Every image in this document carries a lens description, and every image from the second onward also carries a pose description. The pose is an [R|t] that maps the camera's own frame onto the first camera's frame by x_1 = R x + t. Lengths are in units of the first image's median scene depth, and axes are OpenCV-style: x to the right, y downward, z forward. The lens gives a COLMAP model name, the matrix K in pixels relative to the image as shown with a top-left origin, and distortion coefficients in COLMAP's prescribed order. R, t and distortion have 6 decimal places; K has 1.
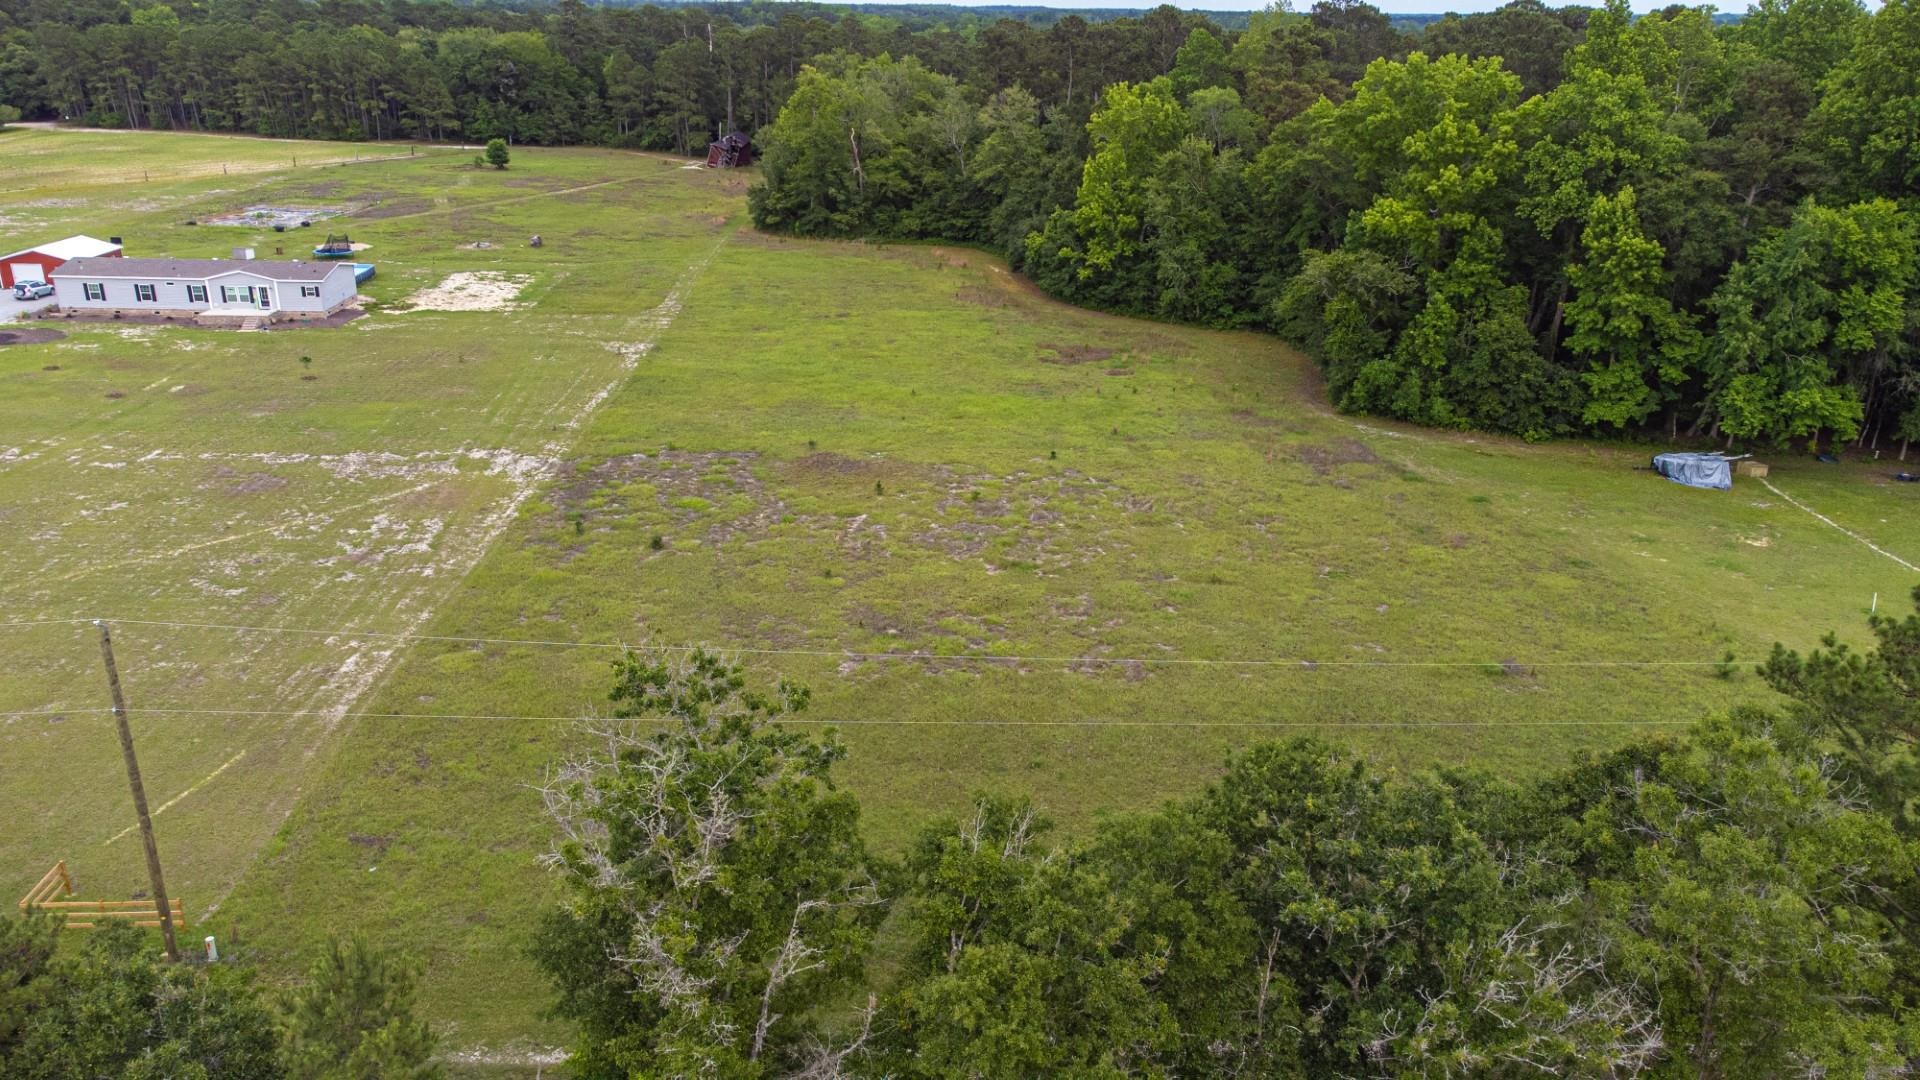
lens RADIAL K [[1426.7, 0, 955.5], [0, 1426.7, 538.8], [0, 0, 1]] dist [0.022427, 0.037389]
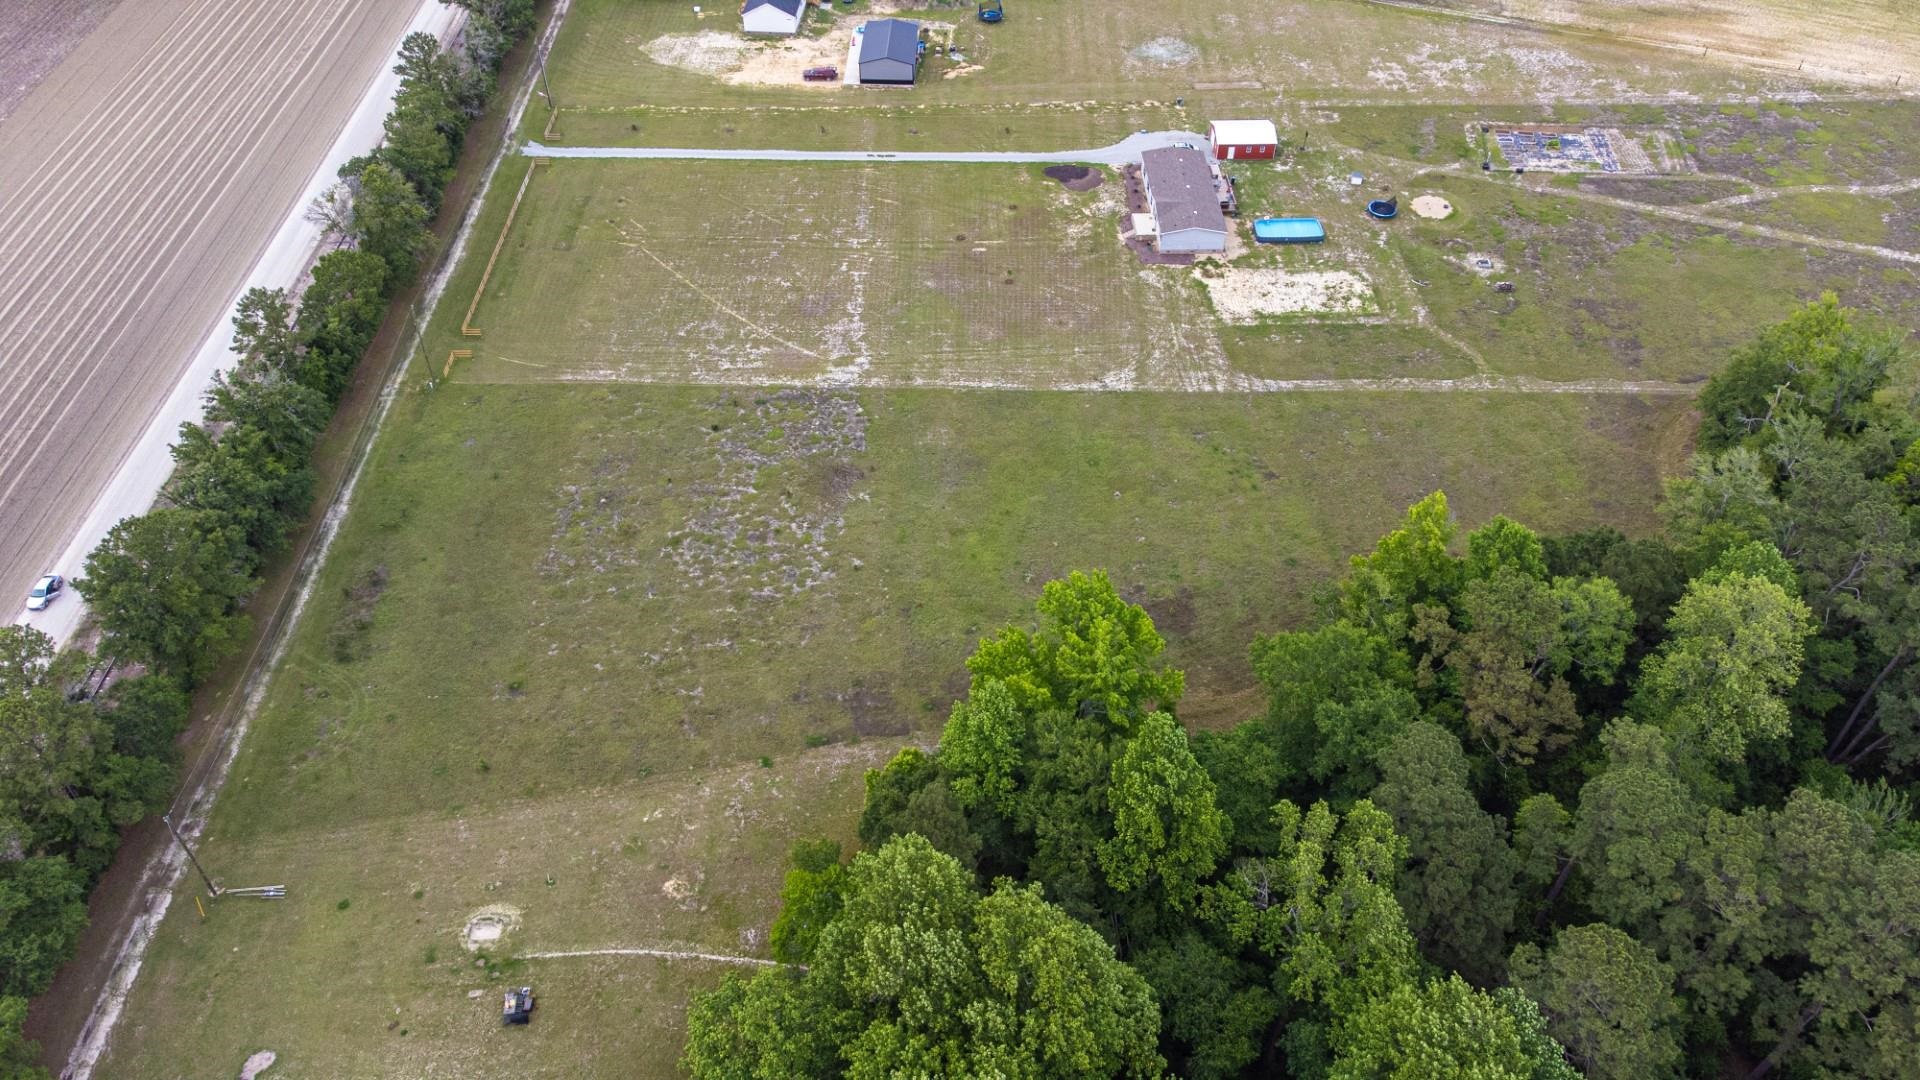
lens RADIAL K [[1426.7, 0, 955.5], [0, 1426.7, 538.8], [0, 0, 1]] dist [0.022427, 0.037389]
pose [[-0.031345, 0.676385, -0.735881, 1.090710], [-0.356237, 0.680332, 0.640502, -1.023483], [0.933870, 0.282225, 0.219628, 0.651052]]
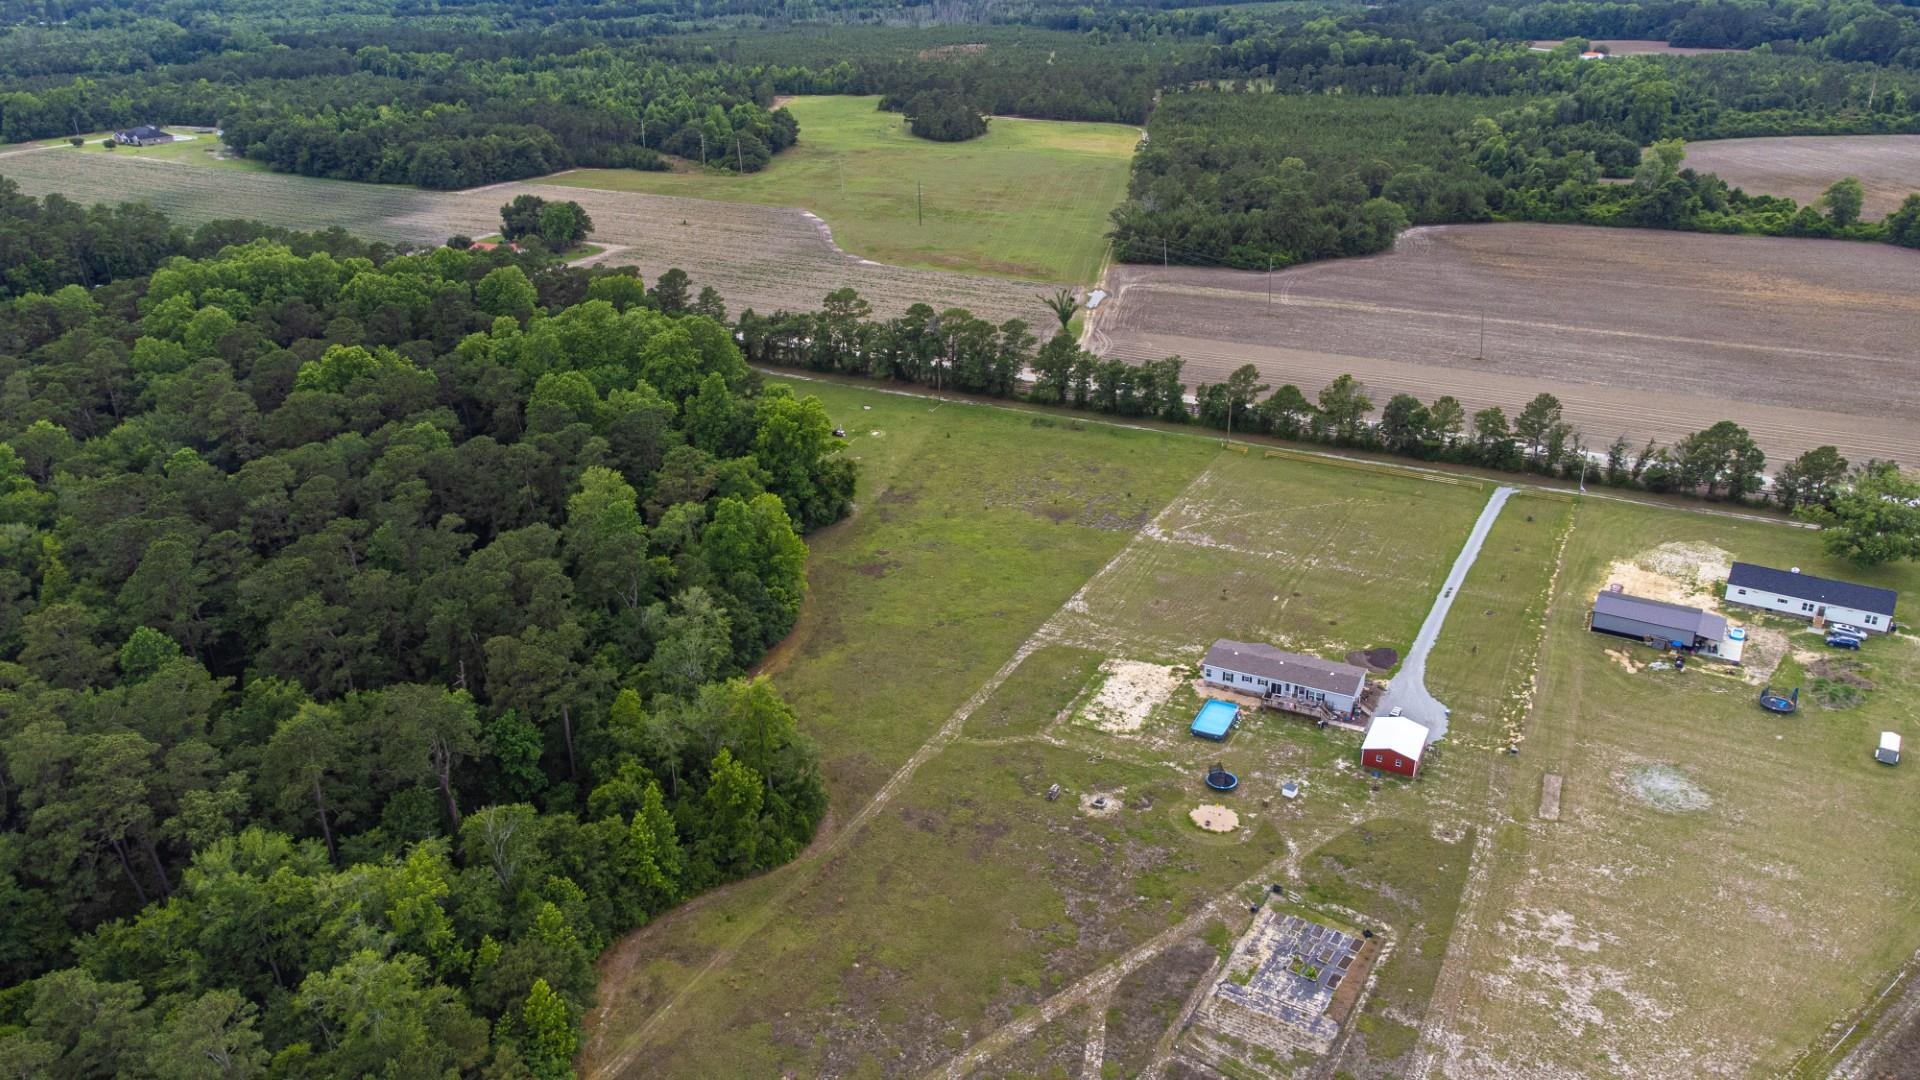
lens RADIAL K [[1425.2, 0, 957.7], [0, 1425.2, 540.0], [0, 0, 1]] dist [0.011577, 0.070475]
pose [[-0.863259, -0.208106, 0.459866, -1.118083], [0.175762, 0.730109, 0.660340, -1.756157], [-0.473173, 0.650871, -0.593696, 2.507381]]
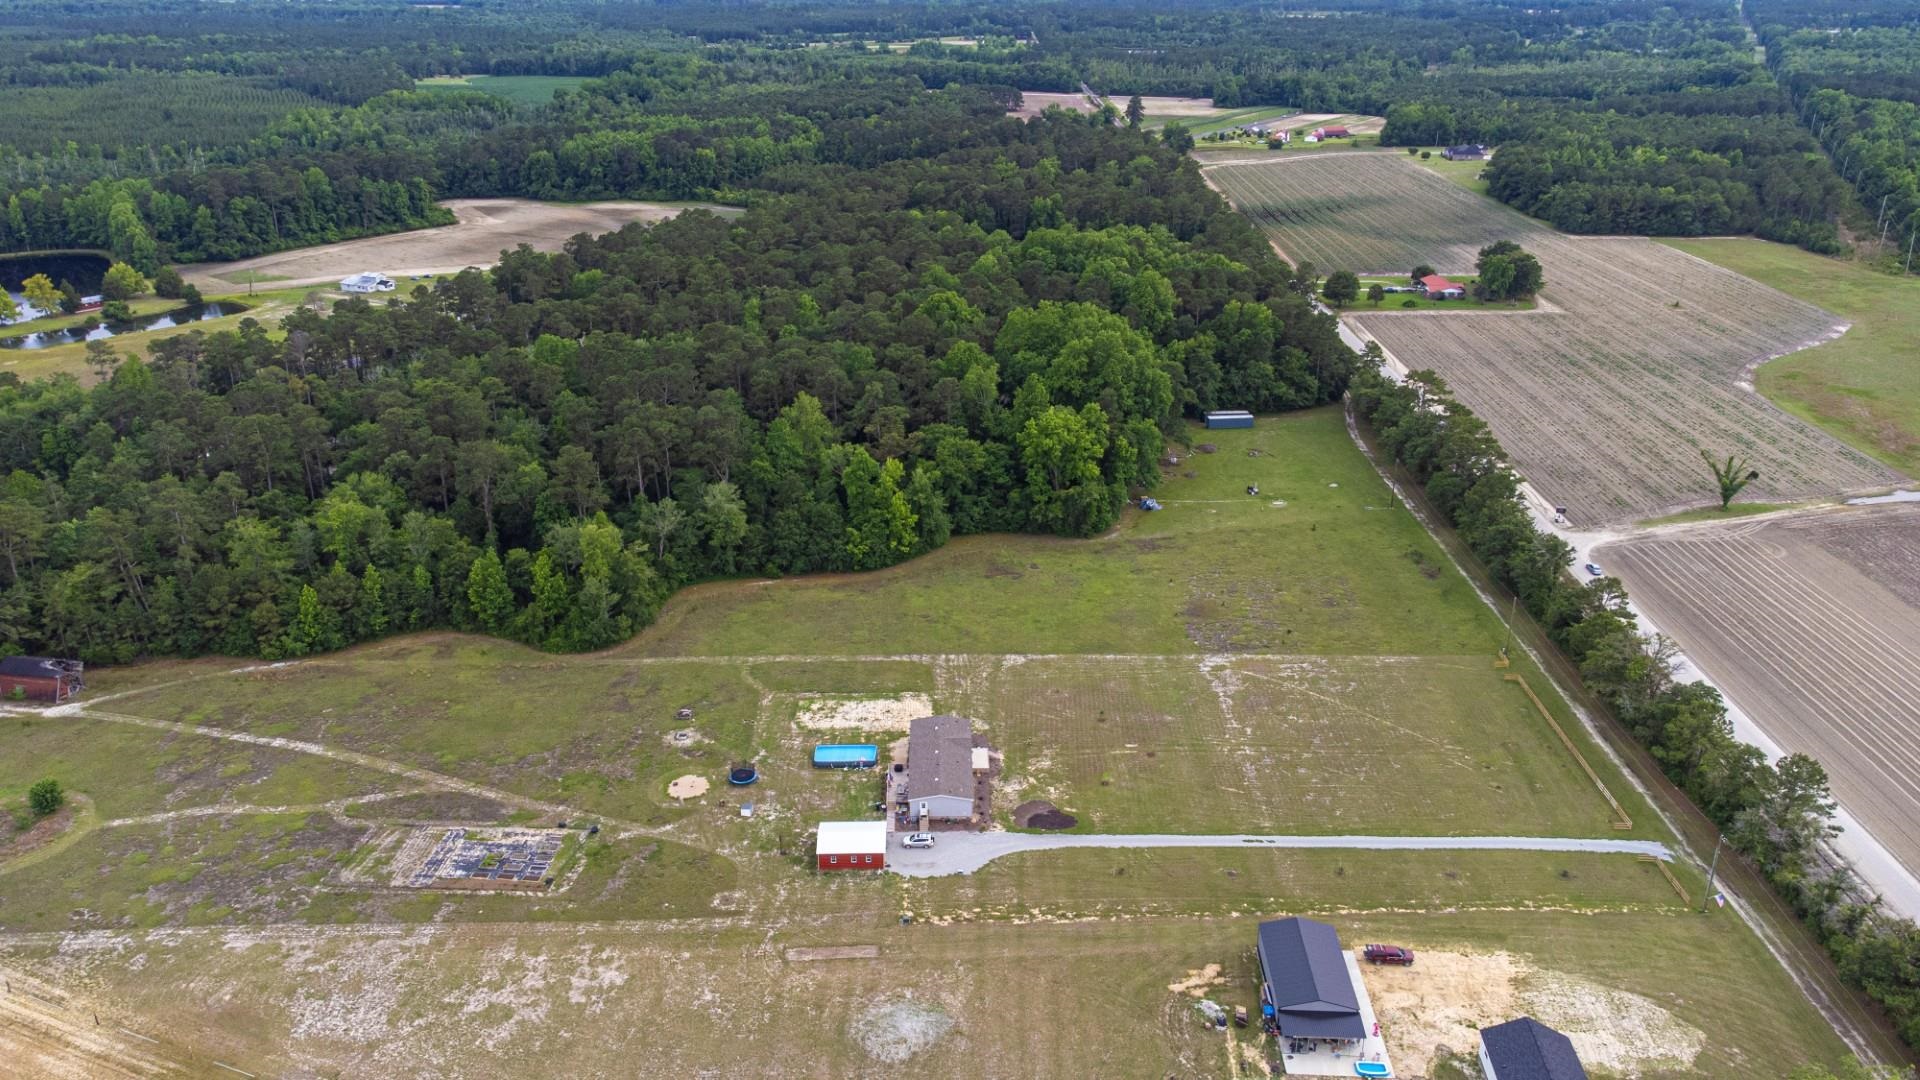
lens RADIAL K [[1425.2, 0, 957.7], [0, 1425.2, 540.0], [0, 0, 1]] dist [0.011577, 0.070475]
pose [[0.044451, -0.395937, 0.917201, -2.295331], [0.349808, 0.866154, 0.356948, -1.171775], [-0.935766, 0.304978, 0.177003, 0.763952]]
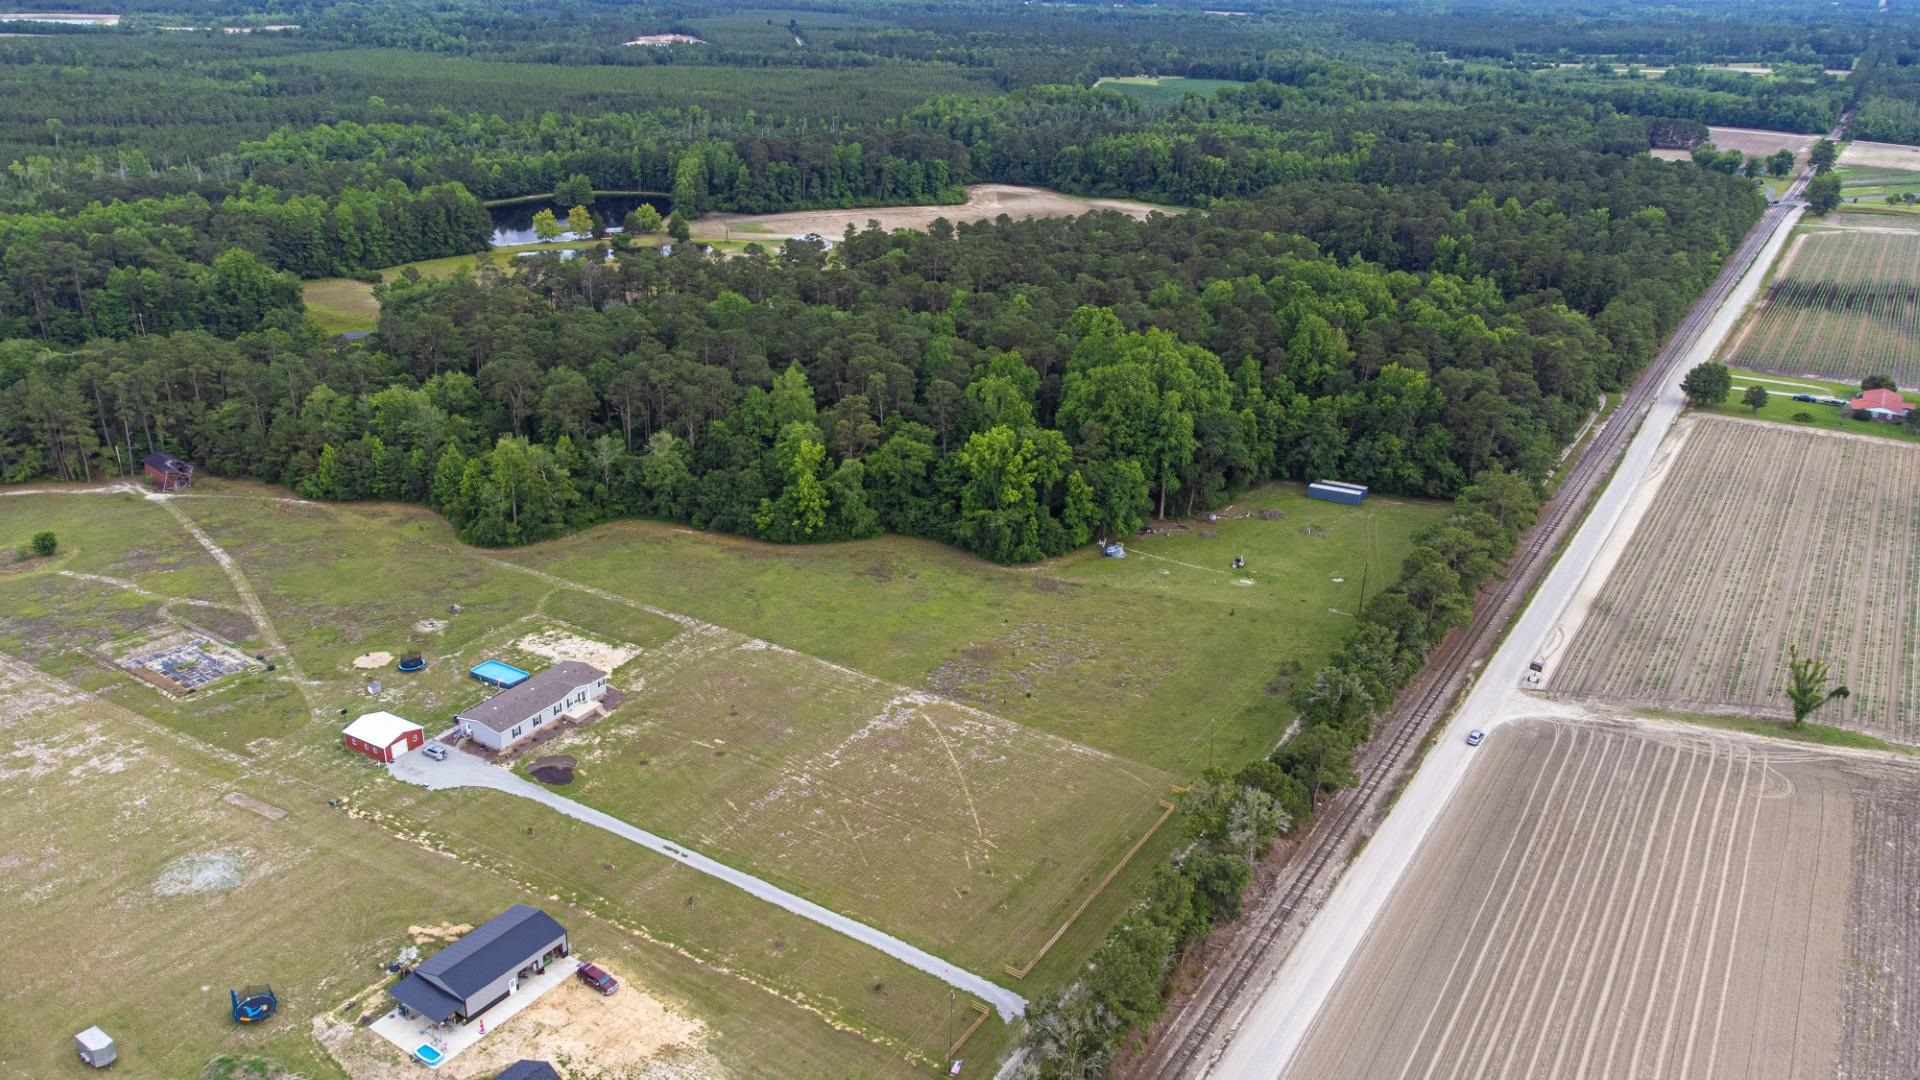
lens RADIAL K [[1425.2, 0, 957.7], [0, 1425.2, 540.0], [0, 0, 1]] dist [0.011577, 0.070475]
pose [[0.562874, -0.317785, 0.763011, -1.805313], [0.275410, 0.942491, 0.189366, -0.667392], [-0.779309, 0.103552, 0.618025, -0.577268]]
